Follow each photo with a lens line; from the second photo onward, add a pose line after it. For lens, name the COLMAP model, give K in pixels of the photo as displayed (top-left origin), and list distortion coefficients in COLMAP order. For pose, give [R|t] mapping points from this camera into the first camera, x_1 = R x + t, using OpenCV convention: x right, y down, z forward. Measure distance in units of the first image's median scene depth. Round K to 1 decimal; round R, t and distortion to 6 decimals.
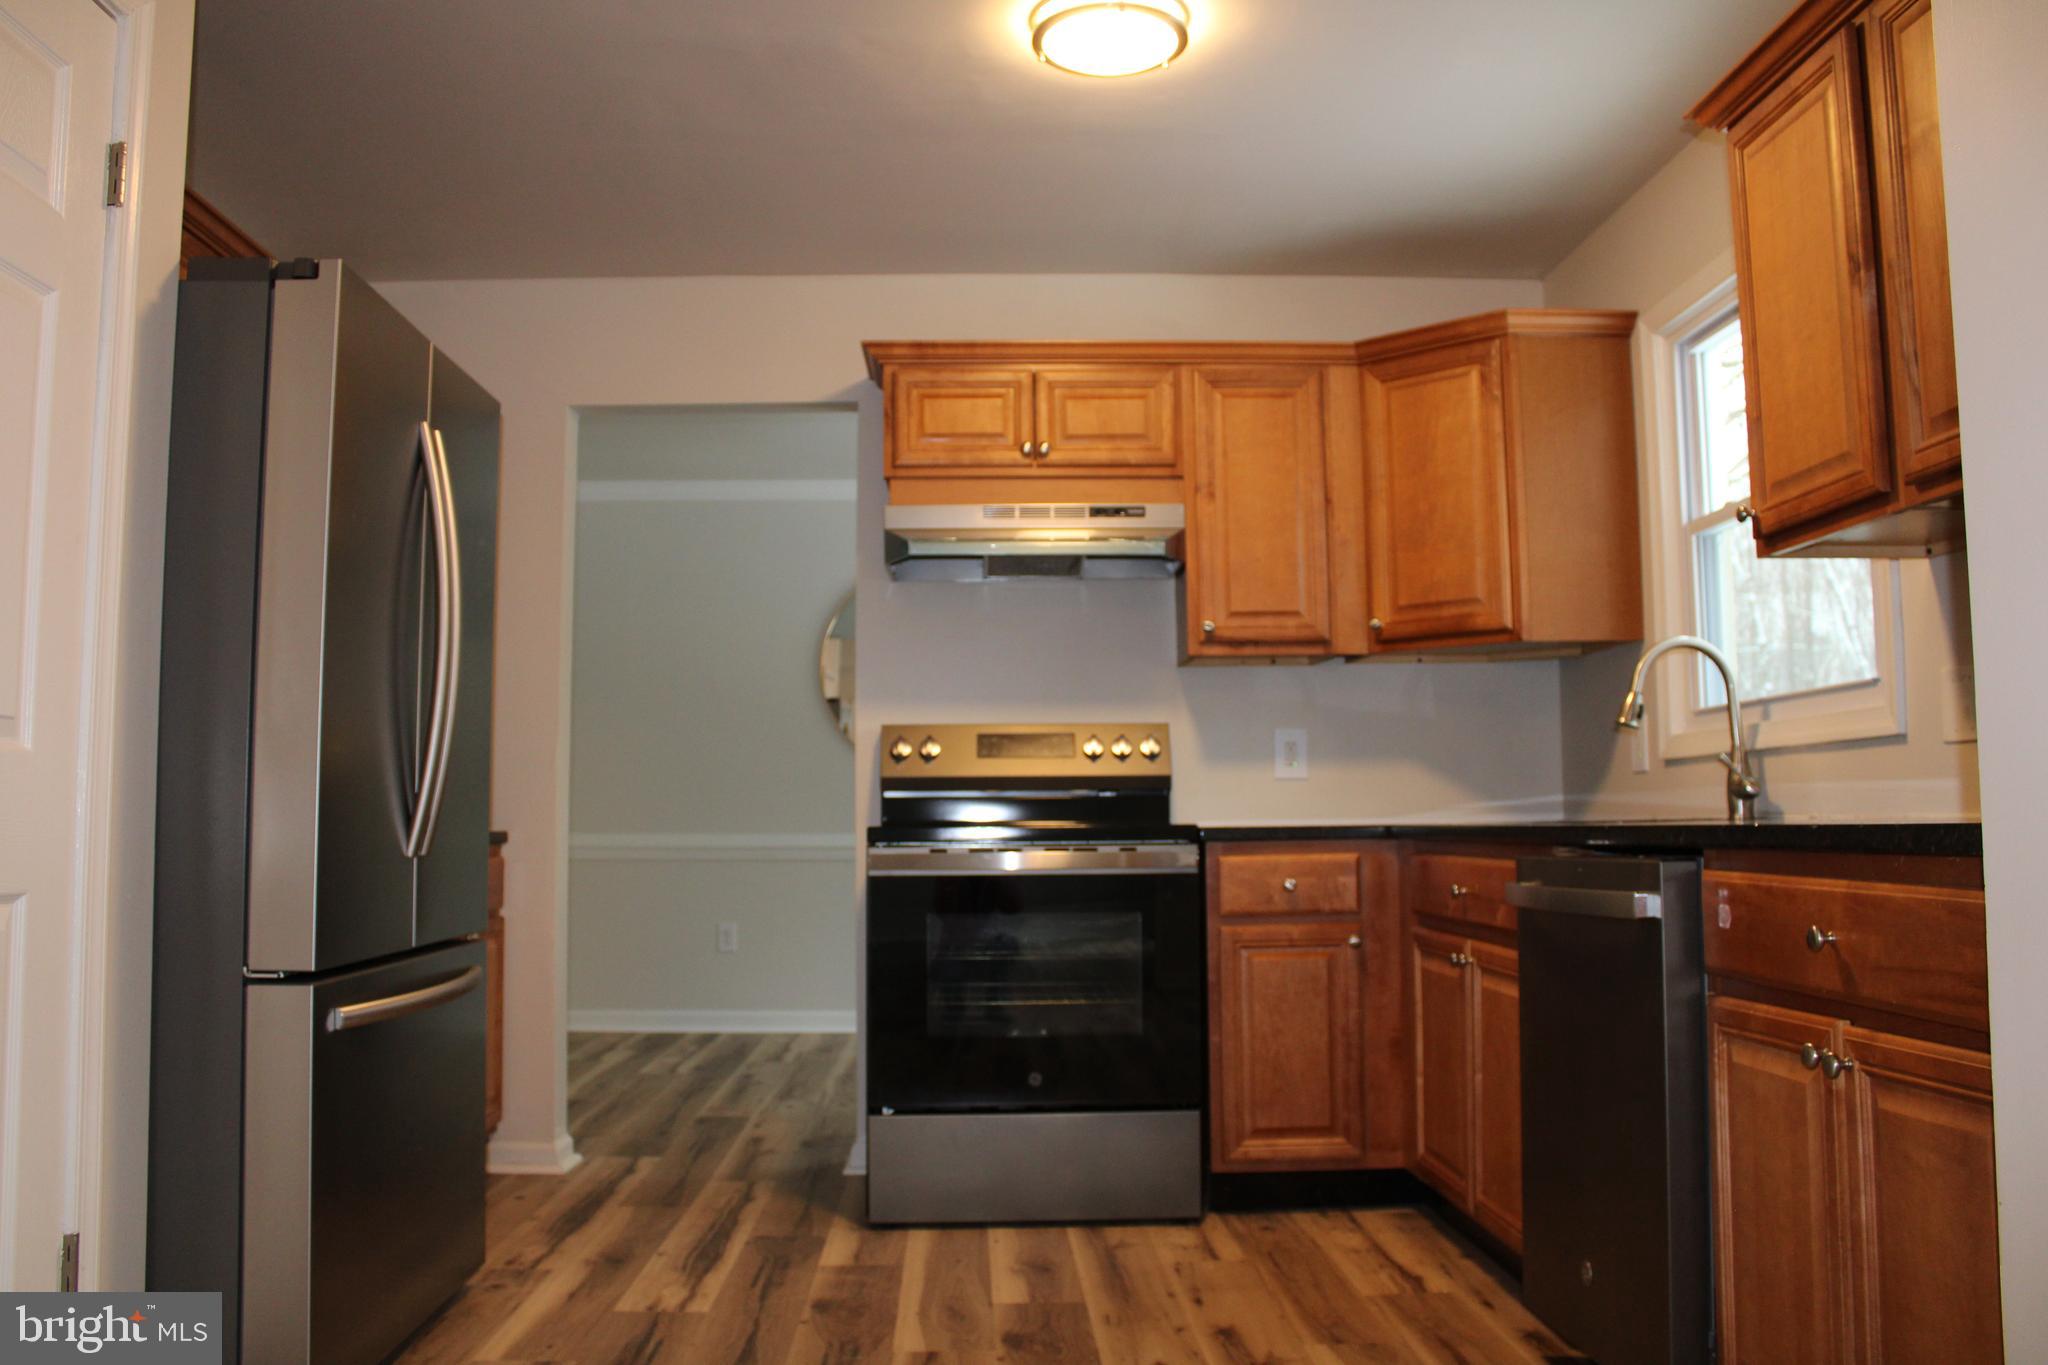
lens RADIAL K [[1700.4, 0, 1015.5], [0, 1700.4, 678.6], [0, 0, 1]] dist [-0.157422, 0.145111]
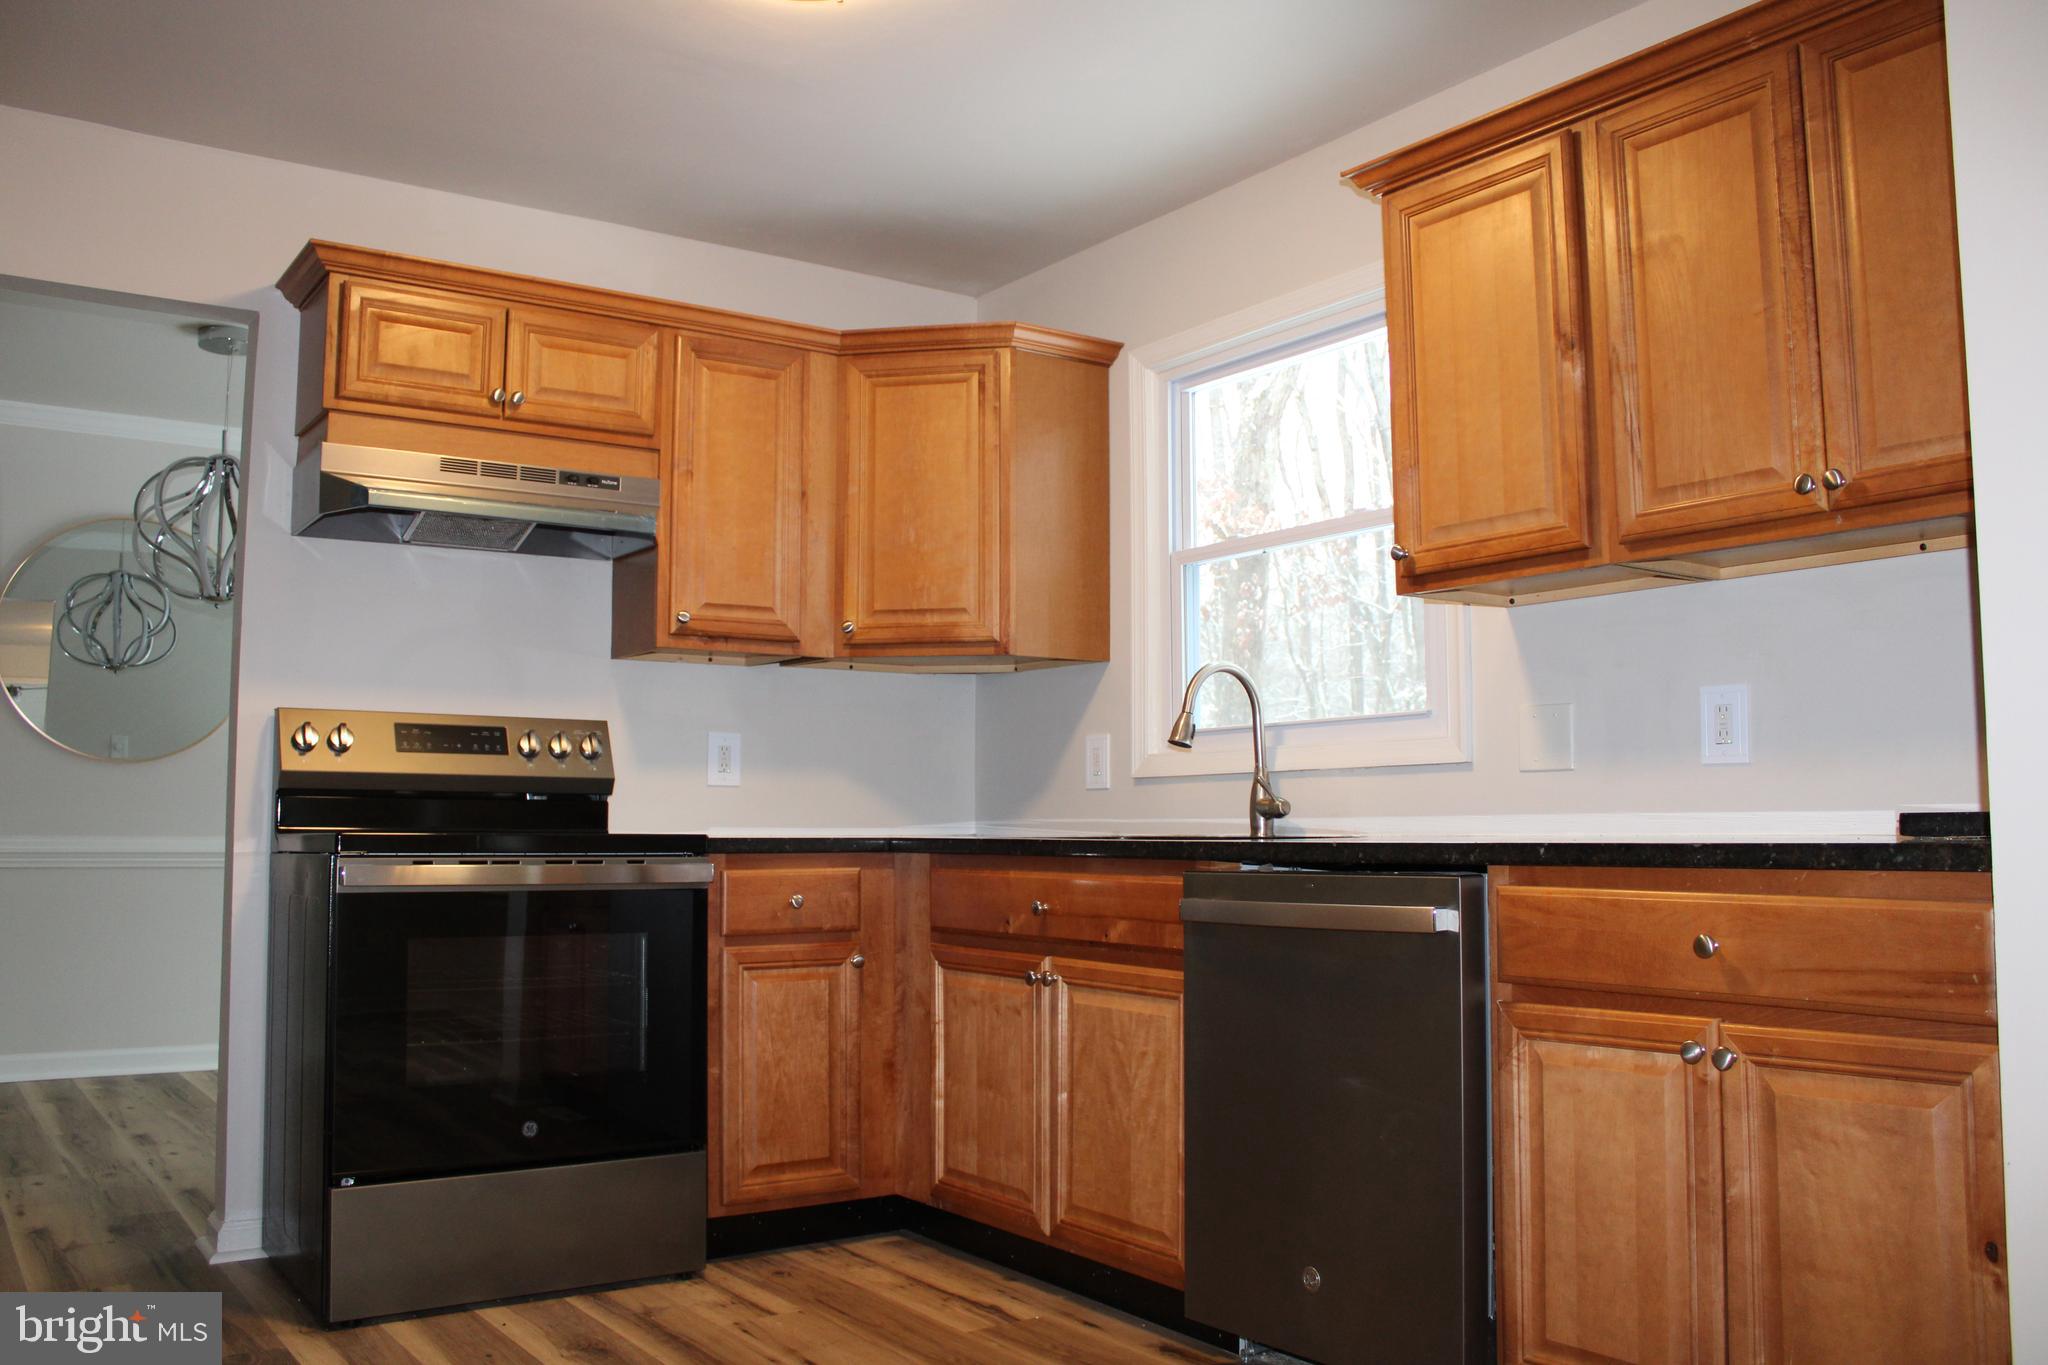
lens RADIAL K [[1706.1, 0, 1016.7], [0, 1706.1, 679.4], [0, 0, 1]] dist [-0.154826, 0.142134]
pose [[0.835685, 0.055058, 0.546442, -0.245781], [-0.053214, 0.998398, -0.019215, 0.011368], [-0.546625, -0.013020, 0.837276, 0.146992]]
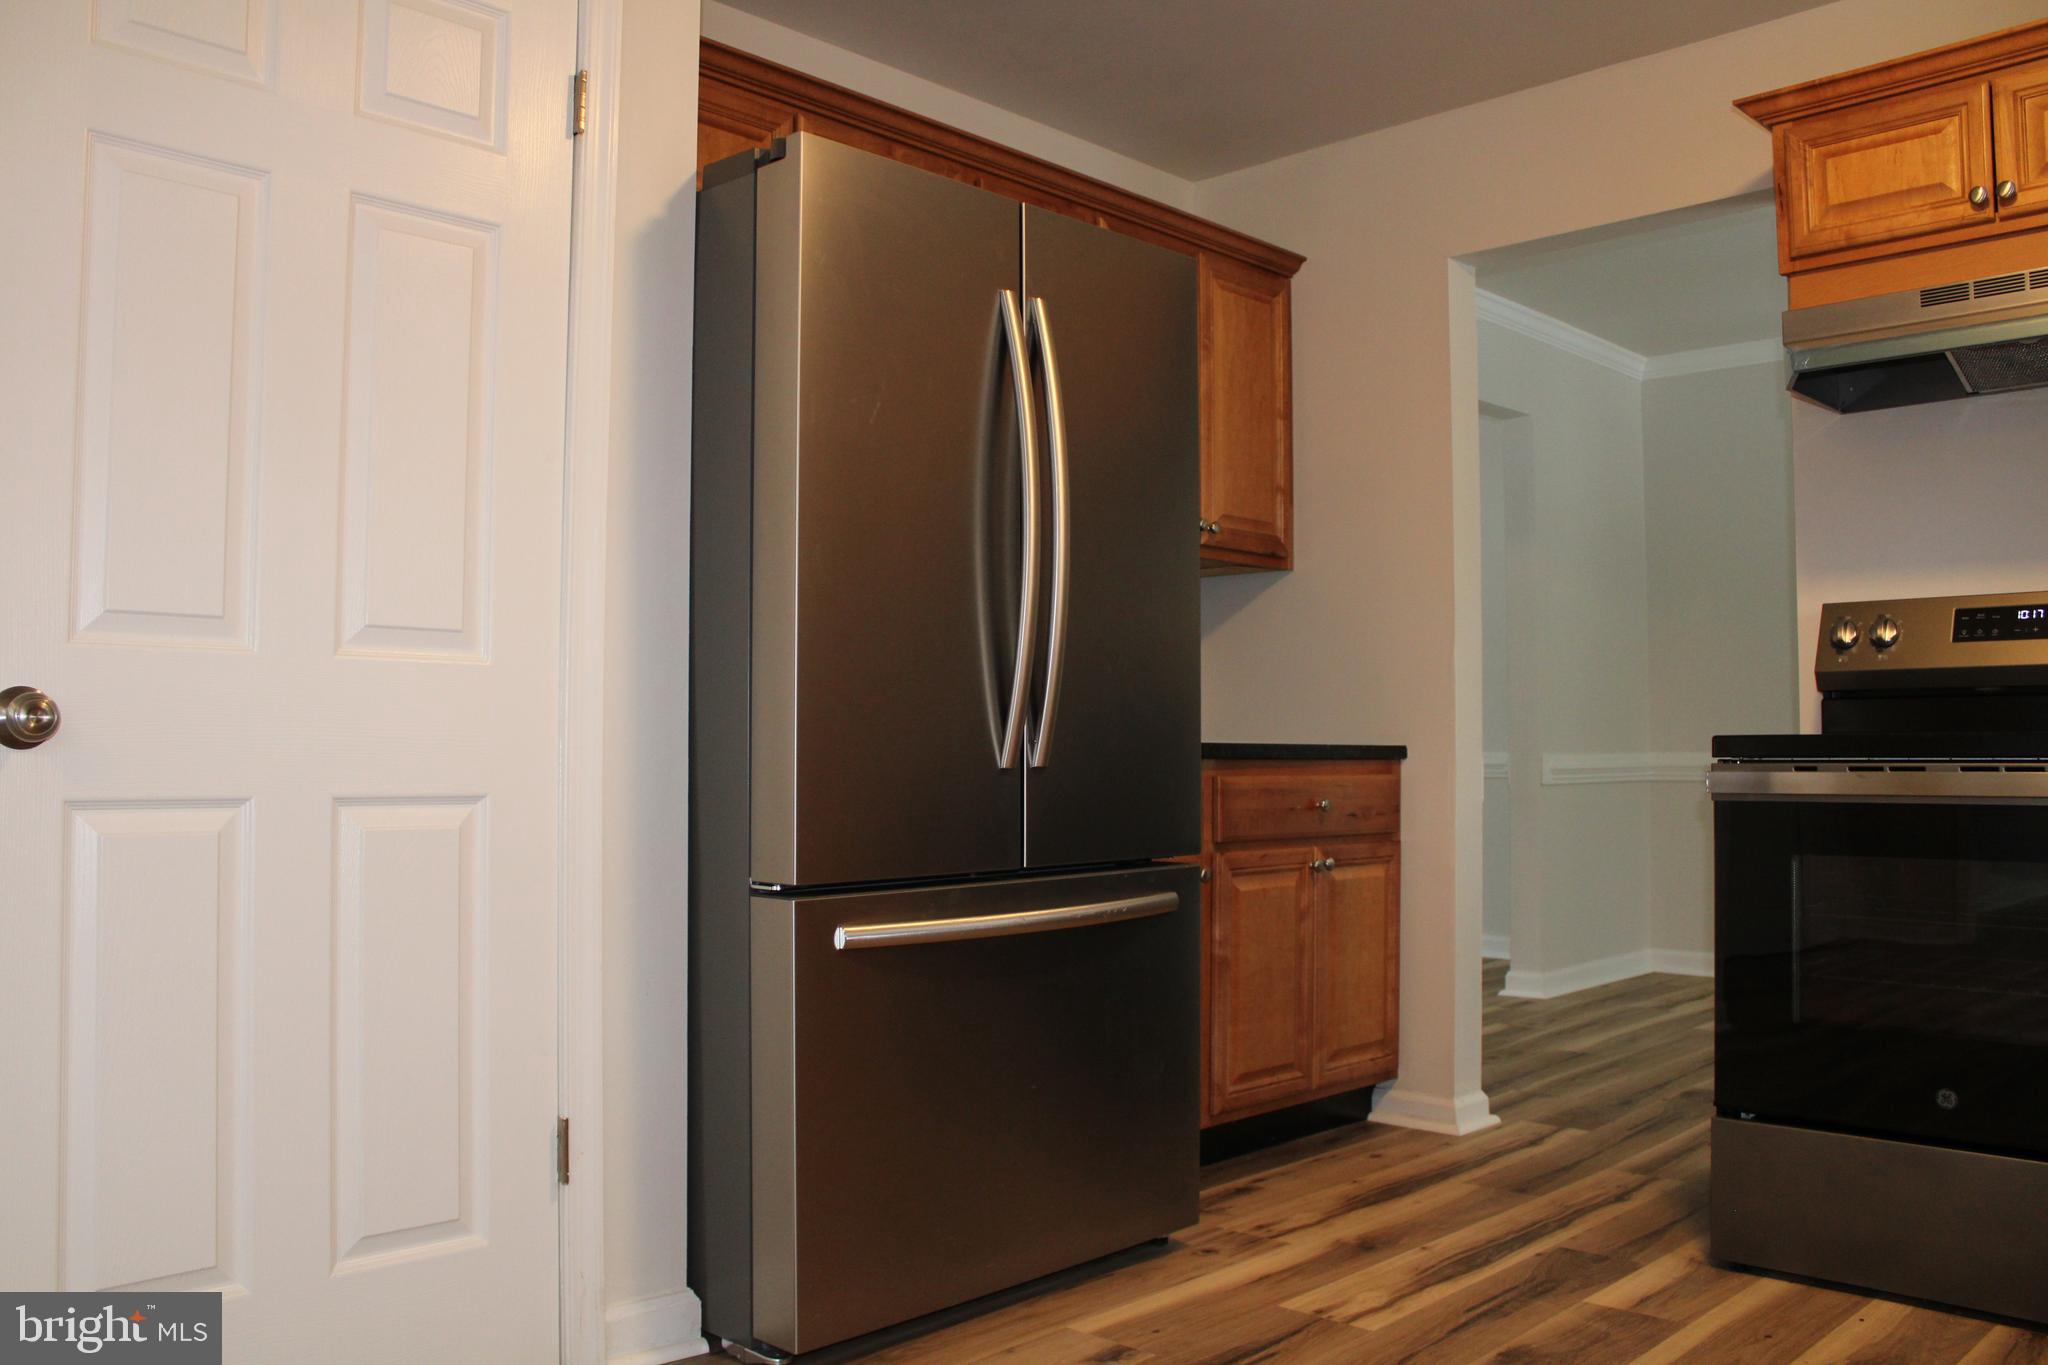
lens RADIAL K [[1706.1, 0, 1016.7], [0, 1706.1, 679.4], [0, 0, 1]] dist [-0.154826, 0.142134]
pose [[0.701440, -0.023606, -0.712337, 0.216473], [0.056837, 0.998121, 0.022890, 0.026286], [0.710458, -0.056543, 0.701464, 0.249015]]
